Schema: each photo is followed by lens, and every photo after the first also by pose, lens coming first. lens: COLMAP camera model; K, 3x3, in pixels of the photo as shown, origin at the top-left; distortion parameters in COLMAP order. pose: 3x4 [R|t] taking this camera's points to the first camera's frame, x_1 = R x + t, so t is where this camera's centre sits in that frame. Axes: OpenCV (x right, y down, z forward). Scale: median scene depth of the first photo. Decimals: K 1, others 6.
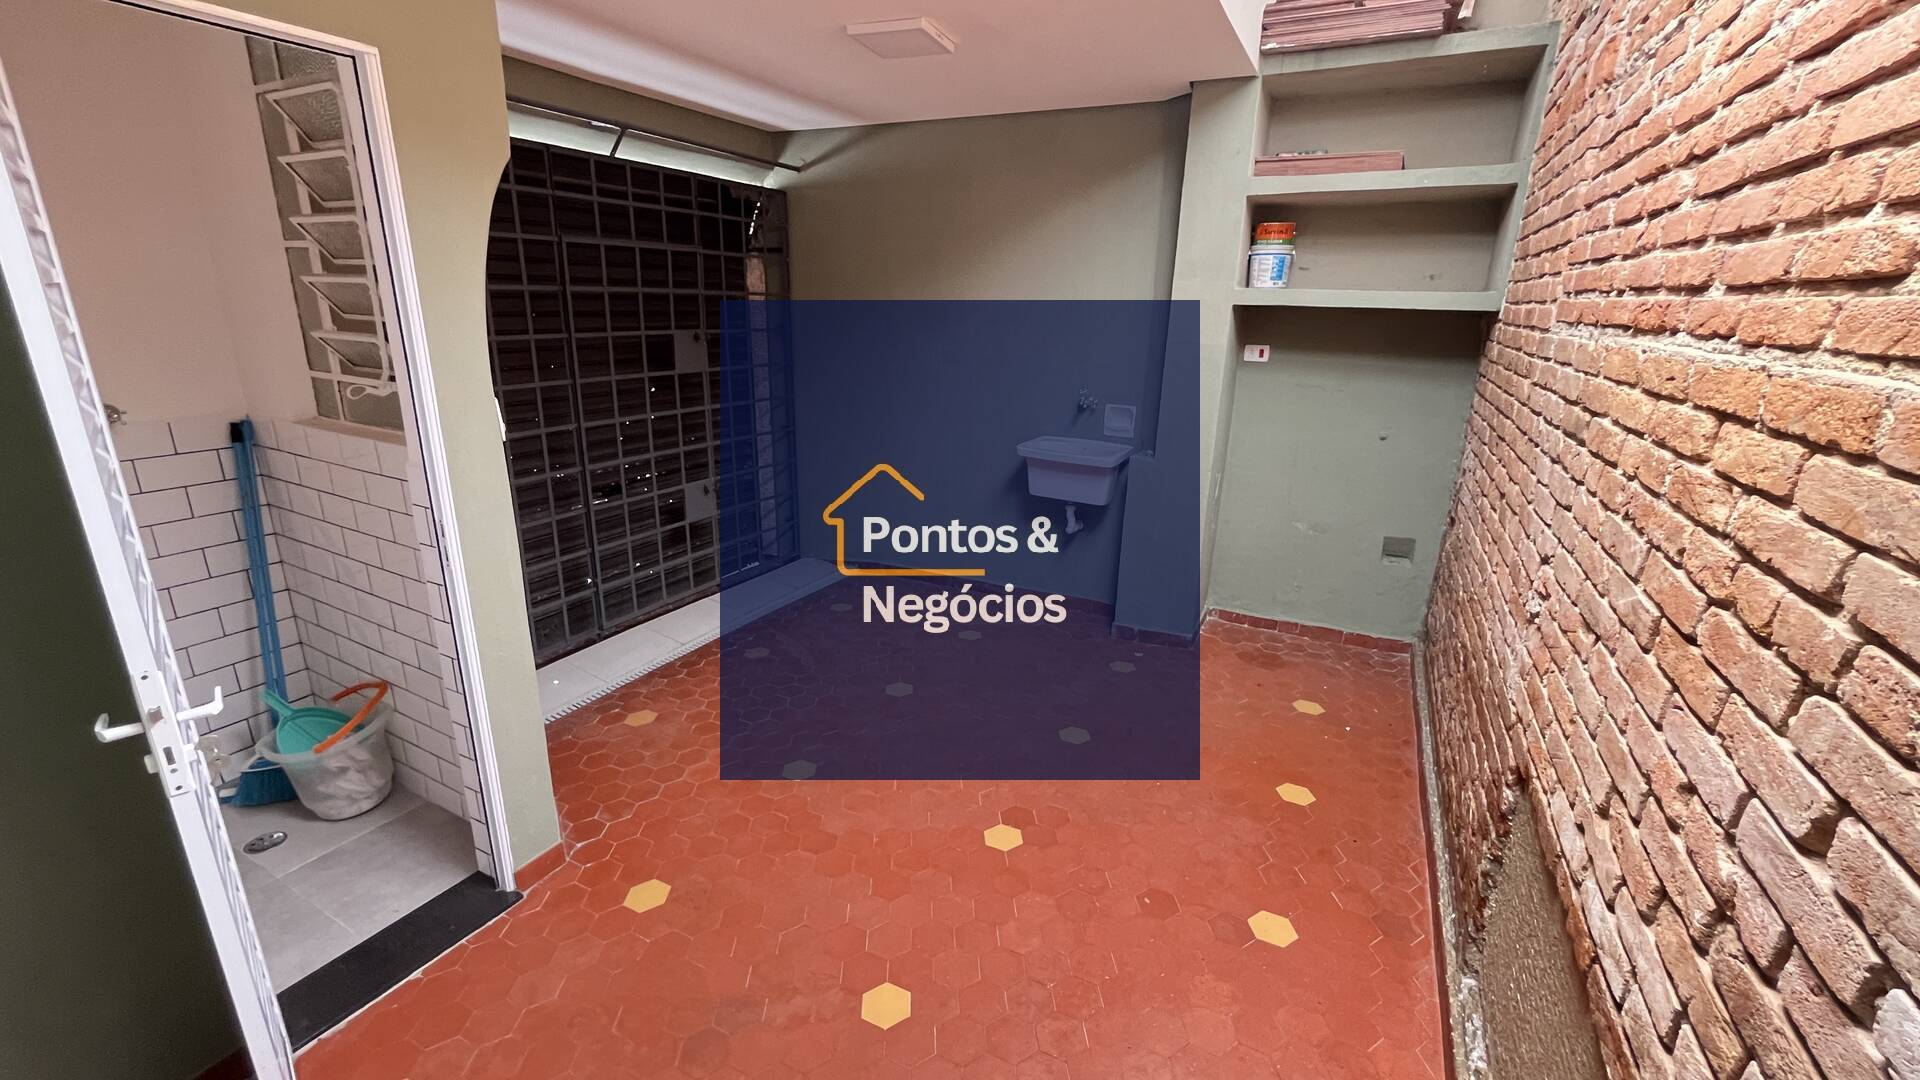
lens RADIAL K [[783.1, 0, 960.0], [0, 783.1, 540.0], [0, 0, 1]] dist [0.000528, -0.000202]
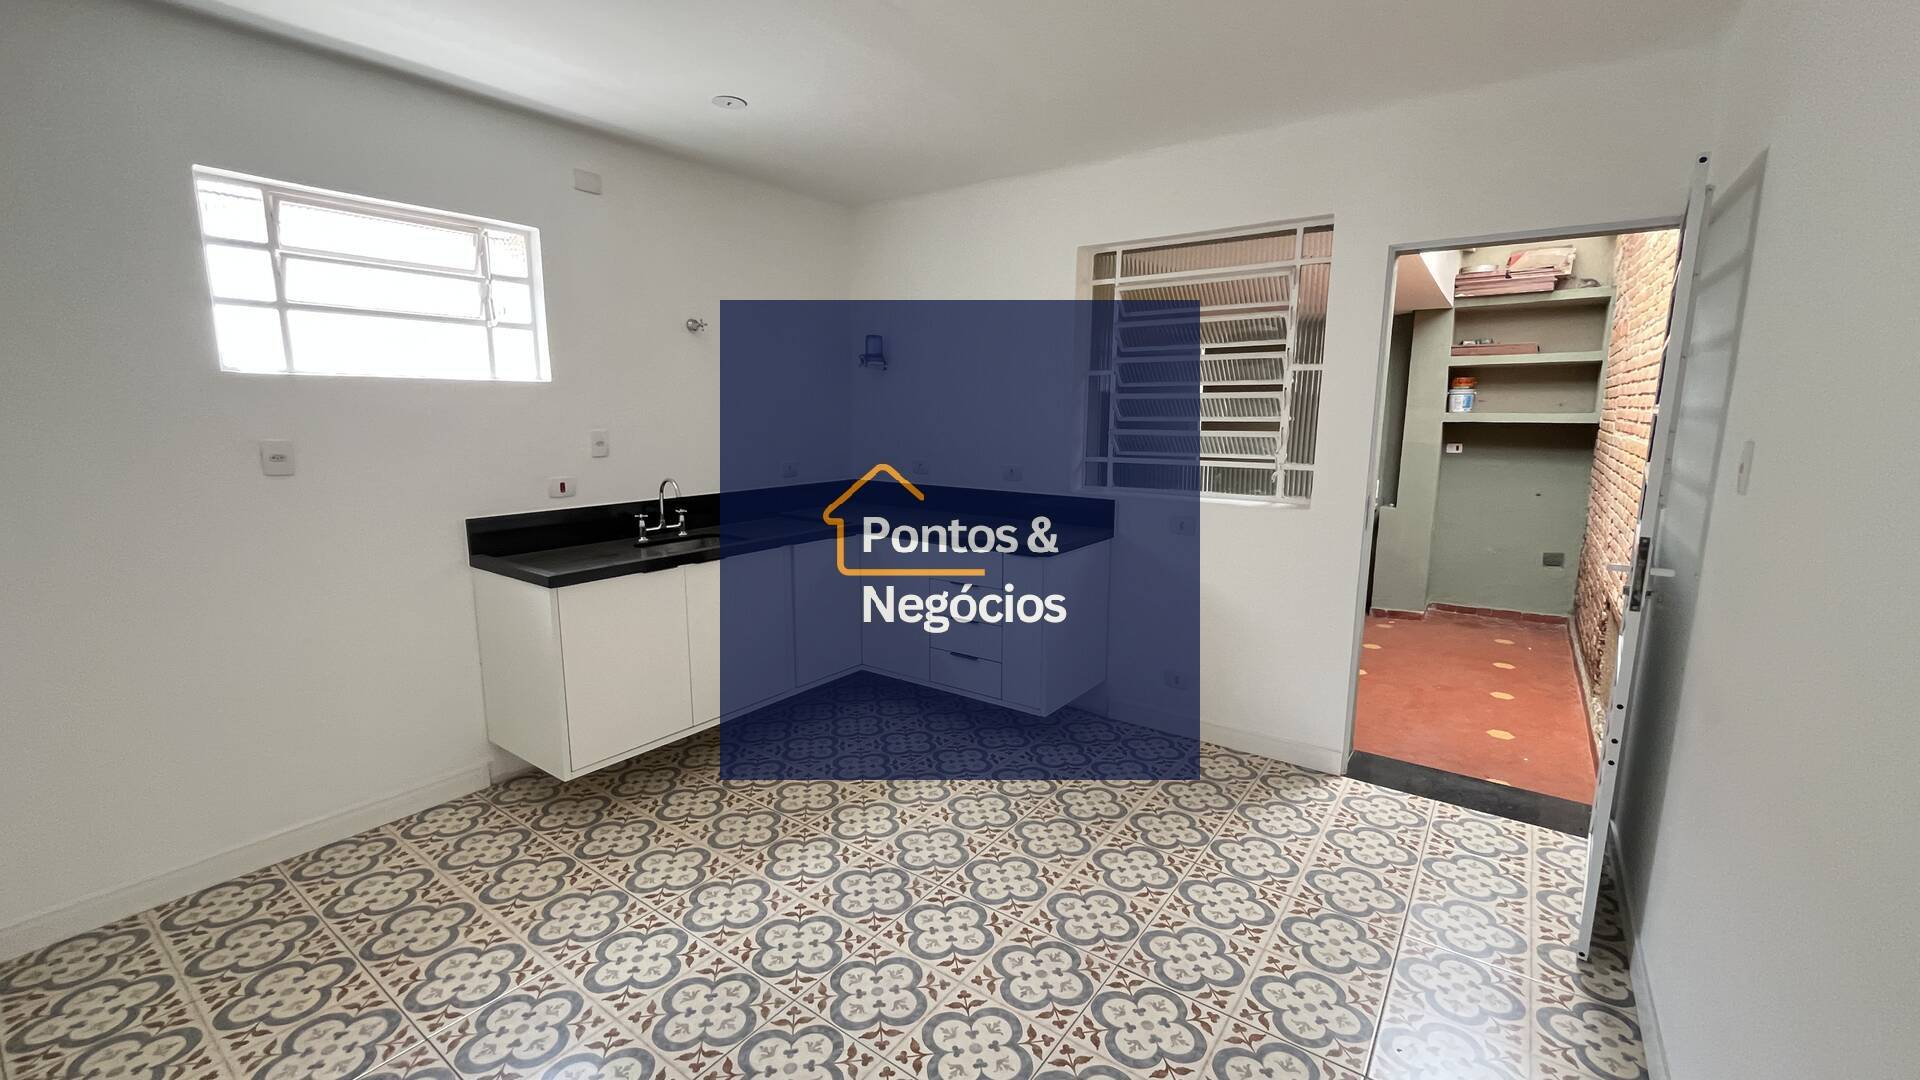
lens RADIAL K [[783.1, 0, 960.0], [0, 783.1, 540.0], [0, 0, 1]] dist [0.000528, -0.000202]
pose [[0.989629, -0.000296, -0.143646, -0.508260], [-0.019227, 0.990726, -0.134506, 0.242025], [0.142354, 0.135873, 0.980446, -0.924127]]
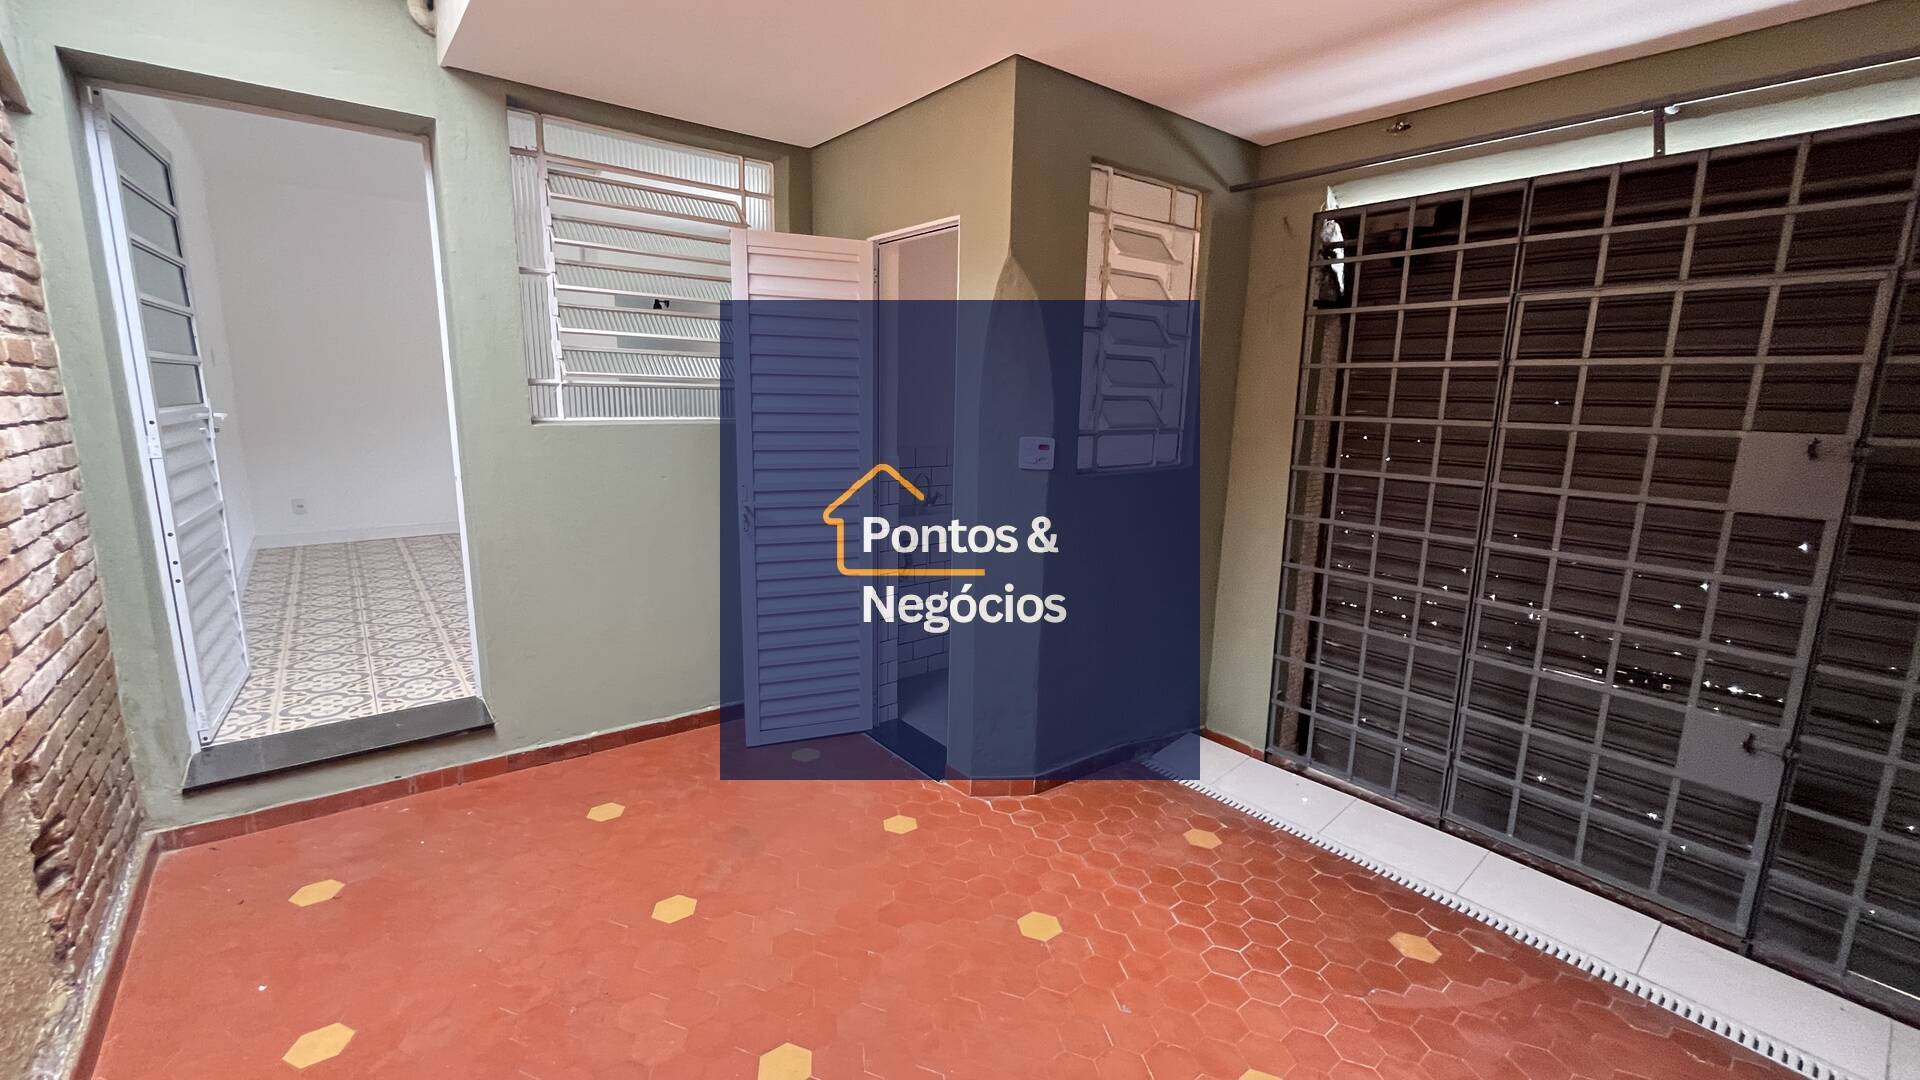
lens RADIAL K [[783.1, 0, 960.0], [0, 783.1, 540.0], [0, 0, 1]] dist [0.000528, -0.000202]
pose [[-0.403195, 0.124215, -0.906645, 0.395481], [-0.302675, 0.916882, 0.260220, -0.195486], [0.863609, 0.379339, -0.332086, 0.824337]]
